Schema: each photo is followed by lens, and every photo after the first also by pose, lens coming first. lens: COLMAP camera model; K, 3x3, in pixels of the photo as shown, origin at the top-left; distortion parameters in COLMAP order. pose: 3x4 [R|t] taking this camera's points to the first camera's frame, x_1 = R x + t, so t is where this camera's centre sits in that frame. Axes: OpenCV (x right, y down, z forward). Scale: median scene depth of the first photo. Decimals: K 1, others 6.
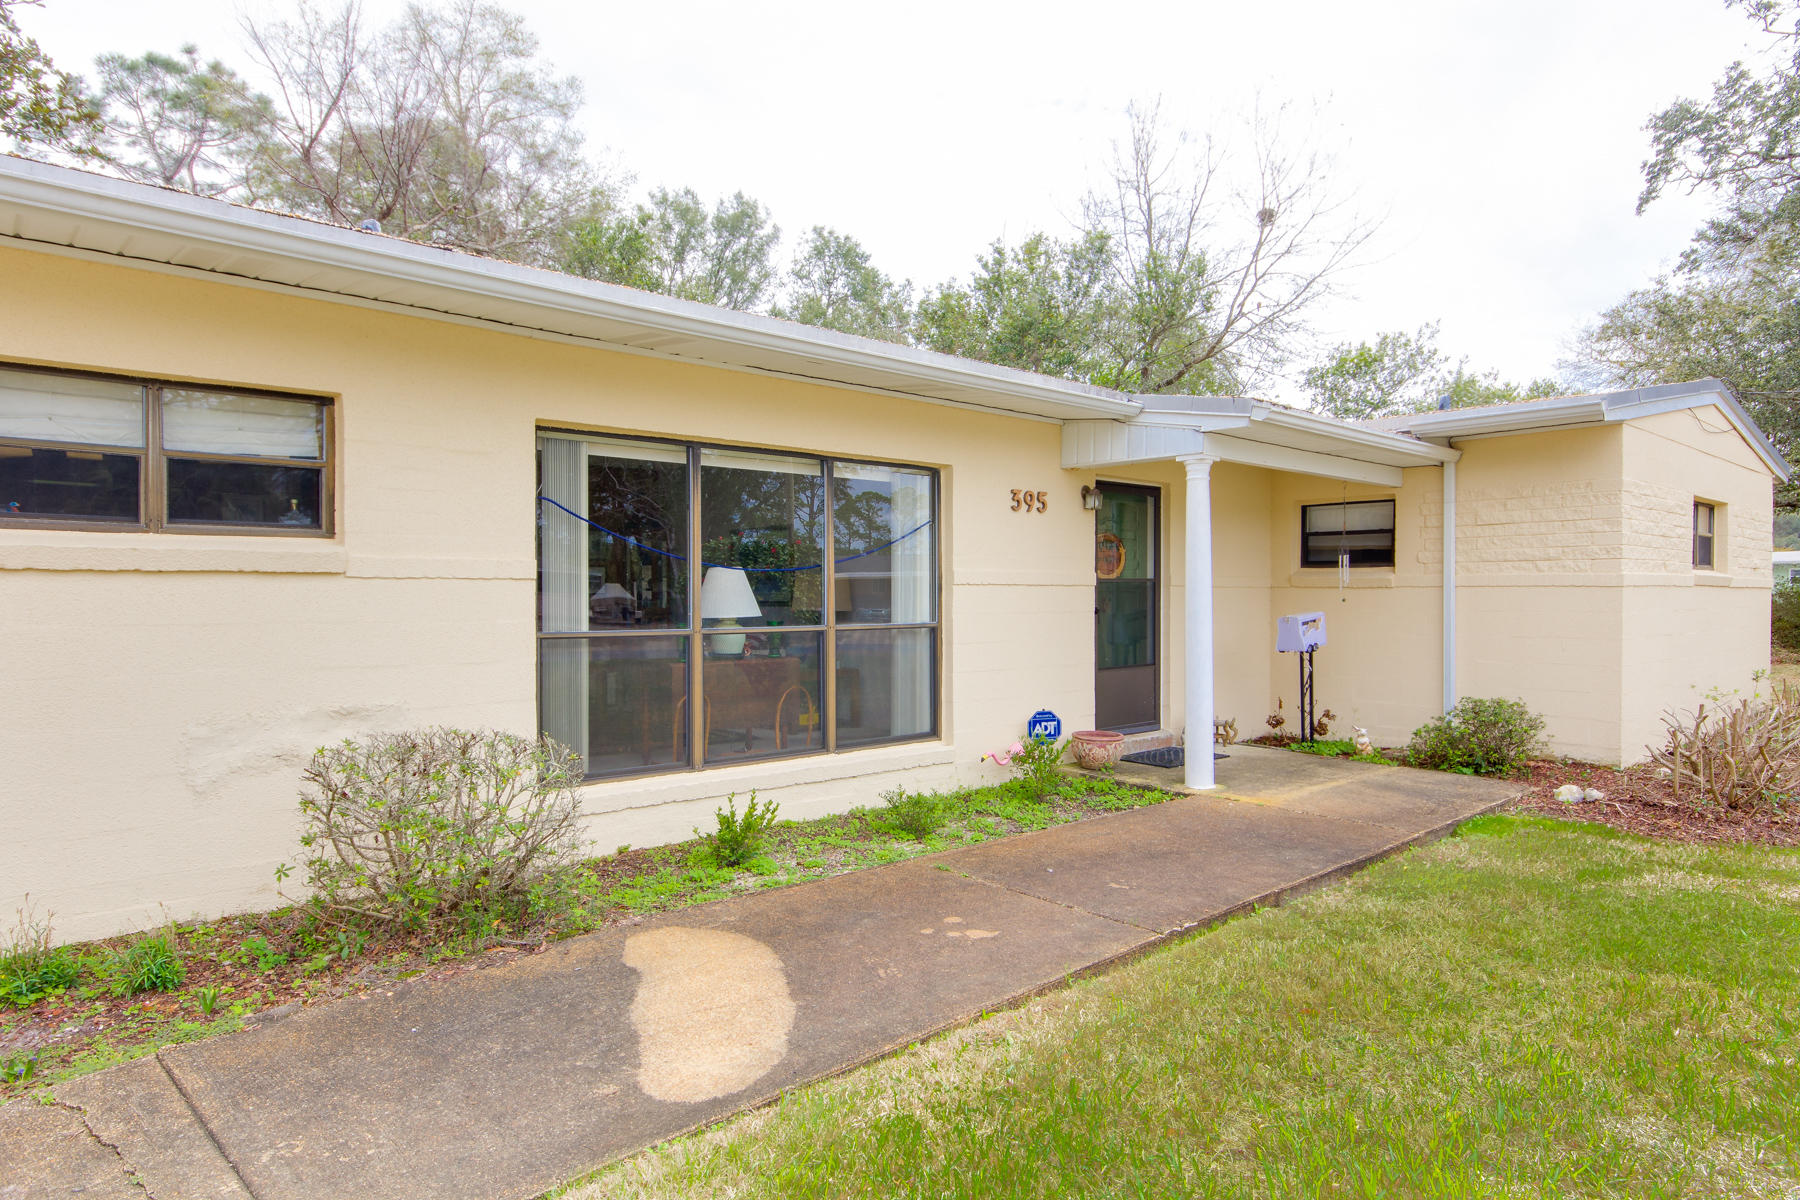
lens RADIAL K [[1069.1, 0, 907.0], [0, 1069.1, 605.5], [0, 0, 1]] dist [-0.000610, 0.000970]
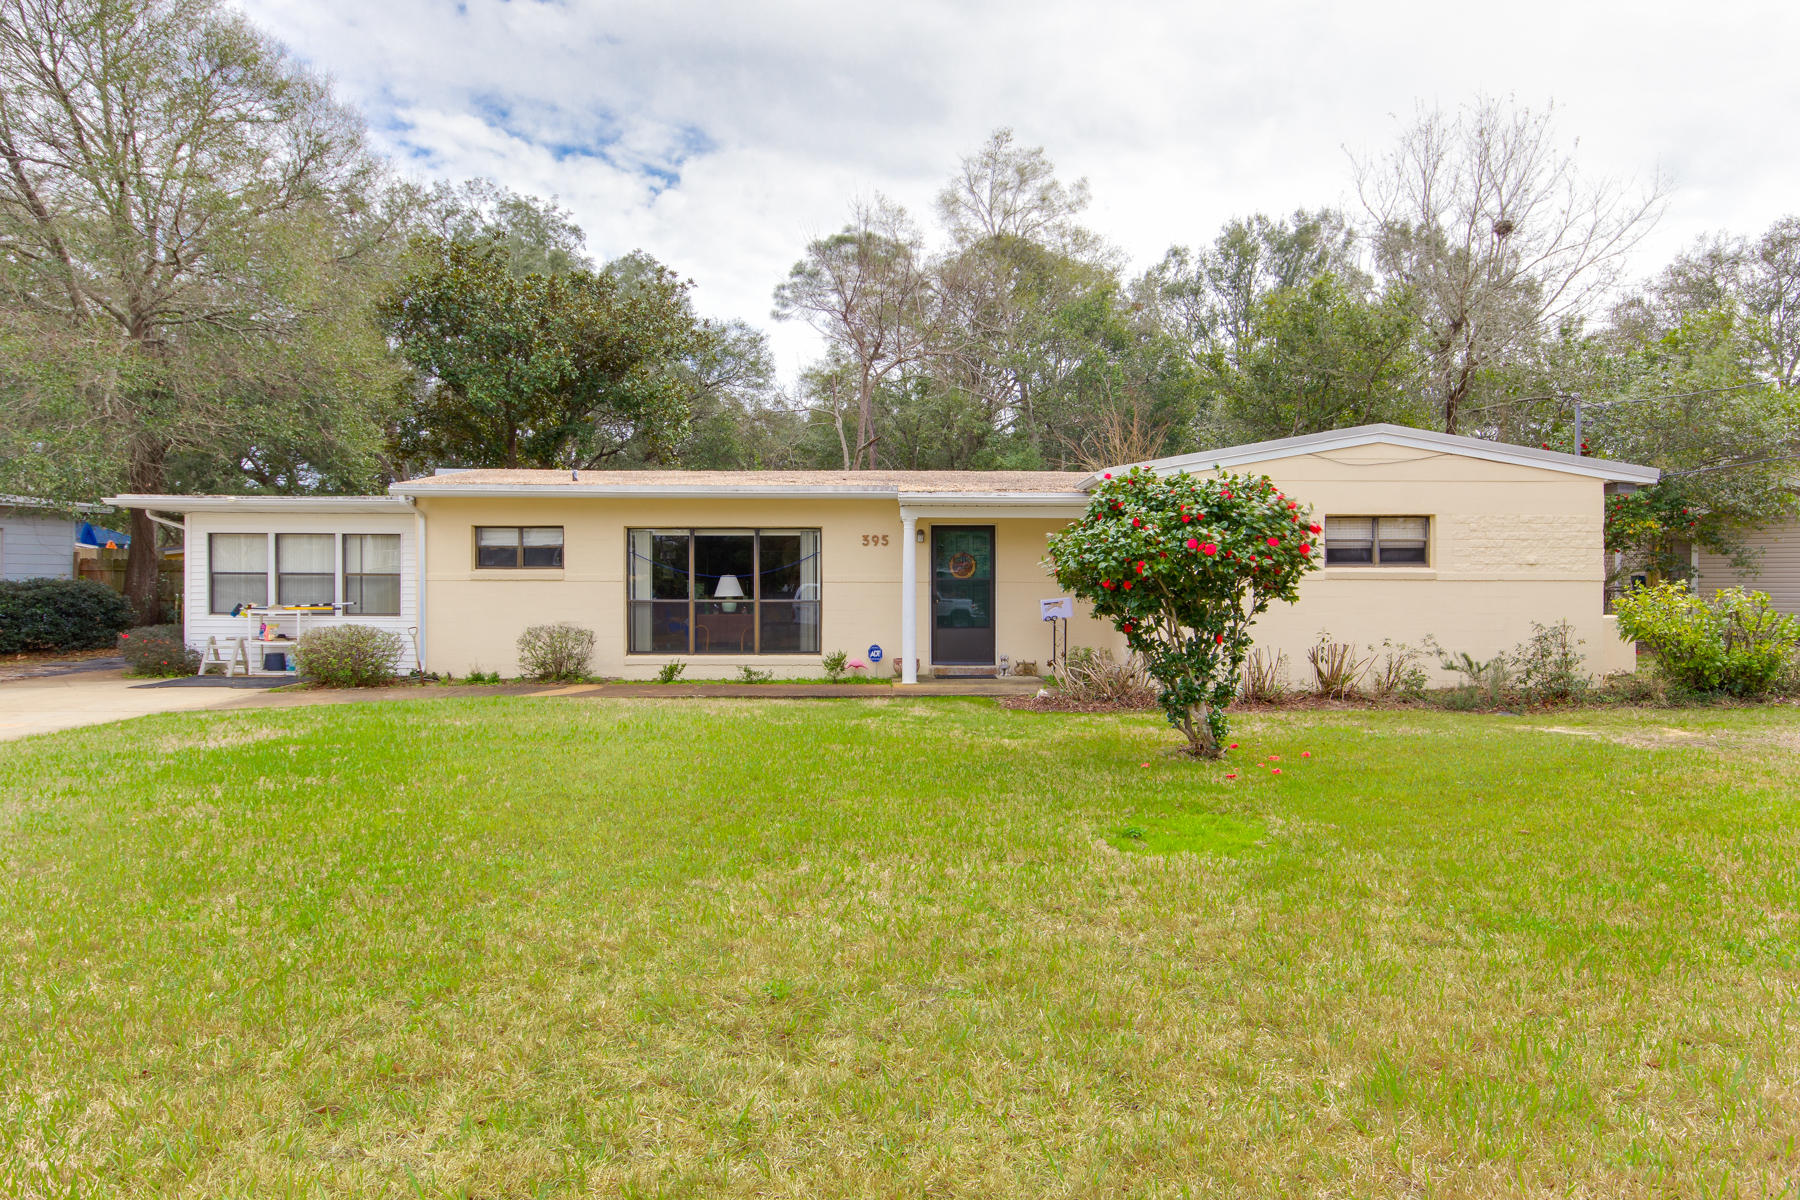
lens RADIAL K [[1118.5, 0, 900.0], [0, 1118.5, 600.0], [0, 0, 1]] dist [-0.004601, -0.000413]
pose [[0.756942, 0.005981, -0.653455, 1.538643], [-0.005935, 0.999980, 0.002278, 0.009486], [0.653455, 0.002154, 0.756962, -0.564598]]
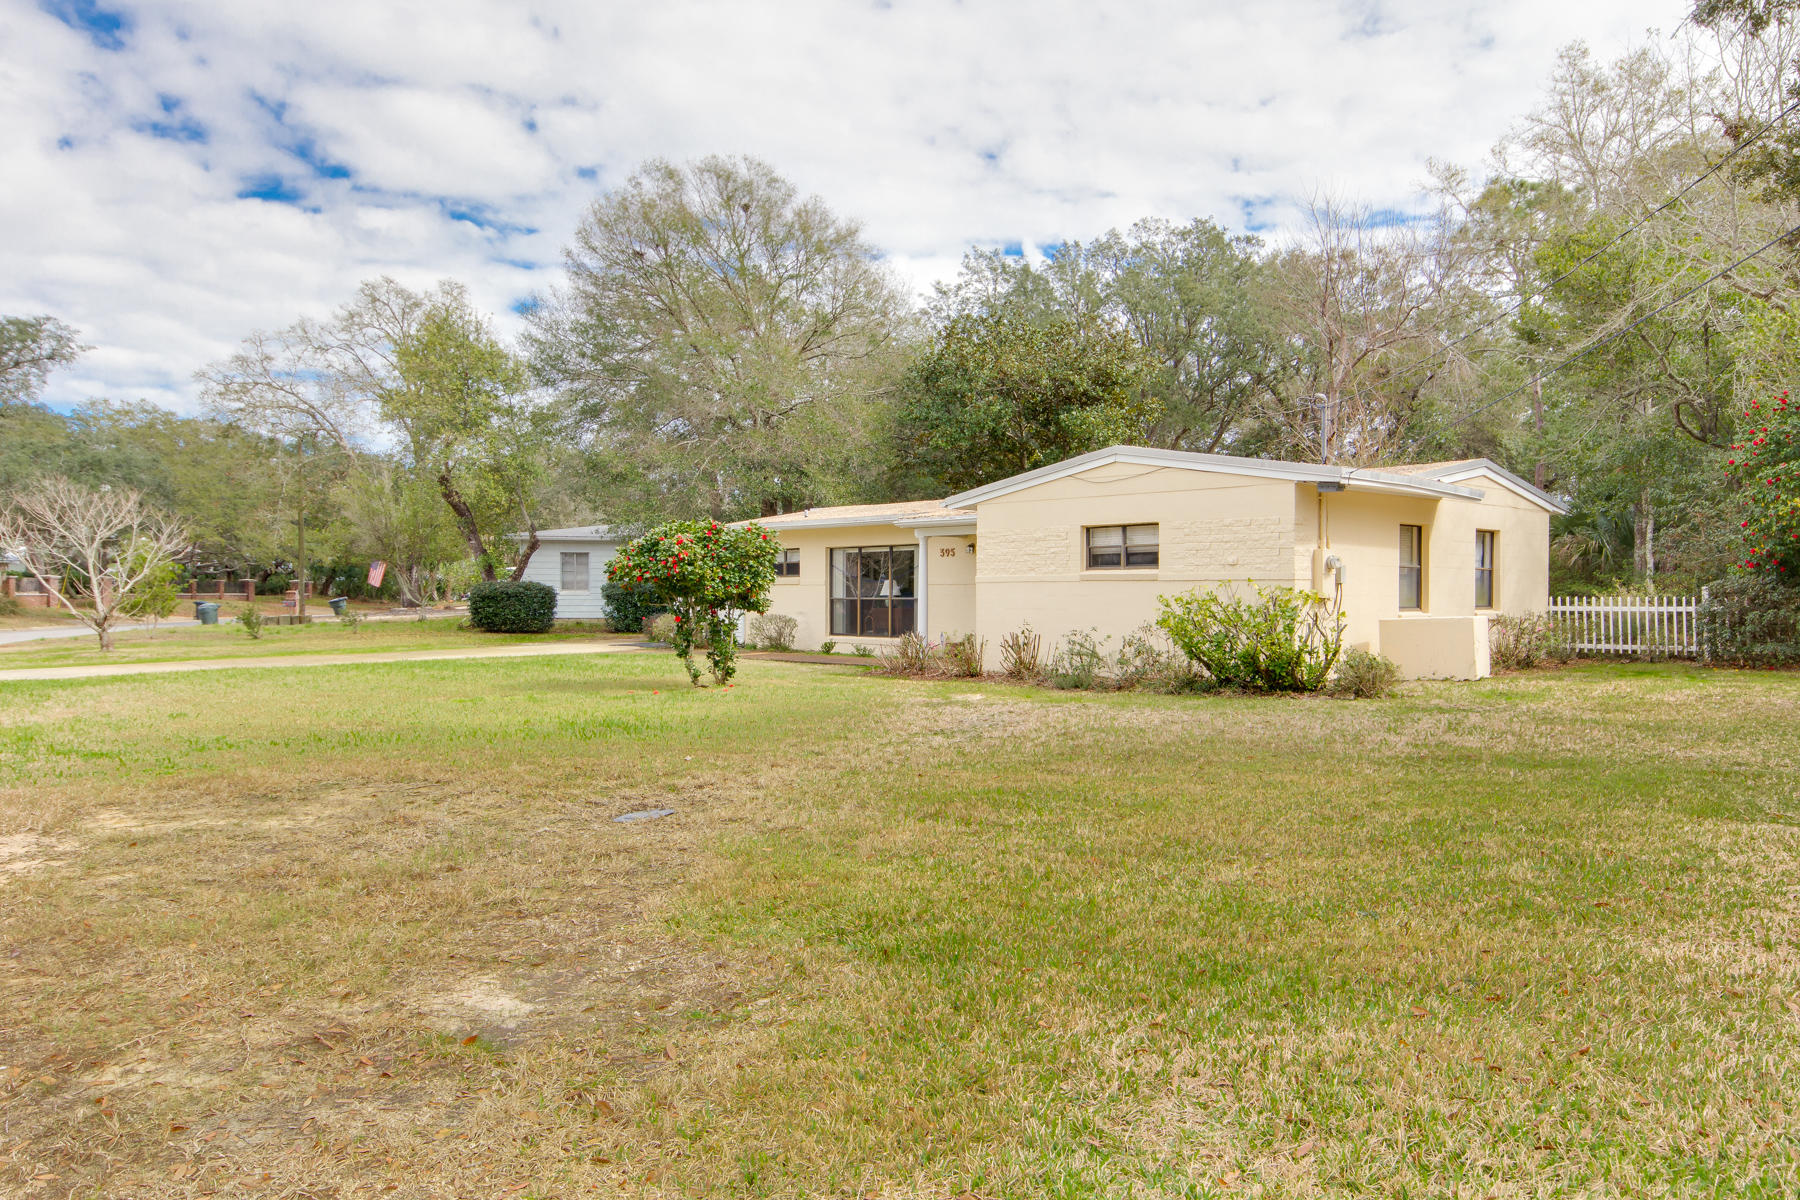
lens RADIAL K [[1199.1, 0, 900.0], [0, 1199.1, 600.0], [0, 0, 1]] dist [0.000866, 0.000077]
pose [[0.062791, 0.009488, -0.997982, 3.079521], [-0.000334, 0.999955, 0.009486, -0.007642], [0.998027, -0.000262, 0.062792, 0.695043]]
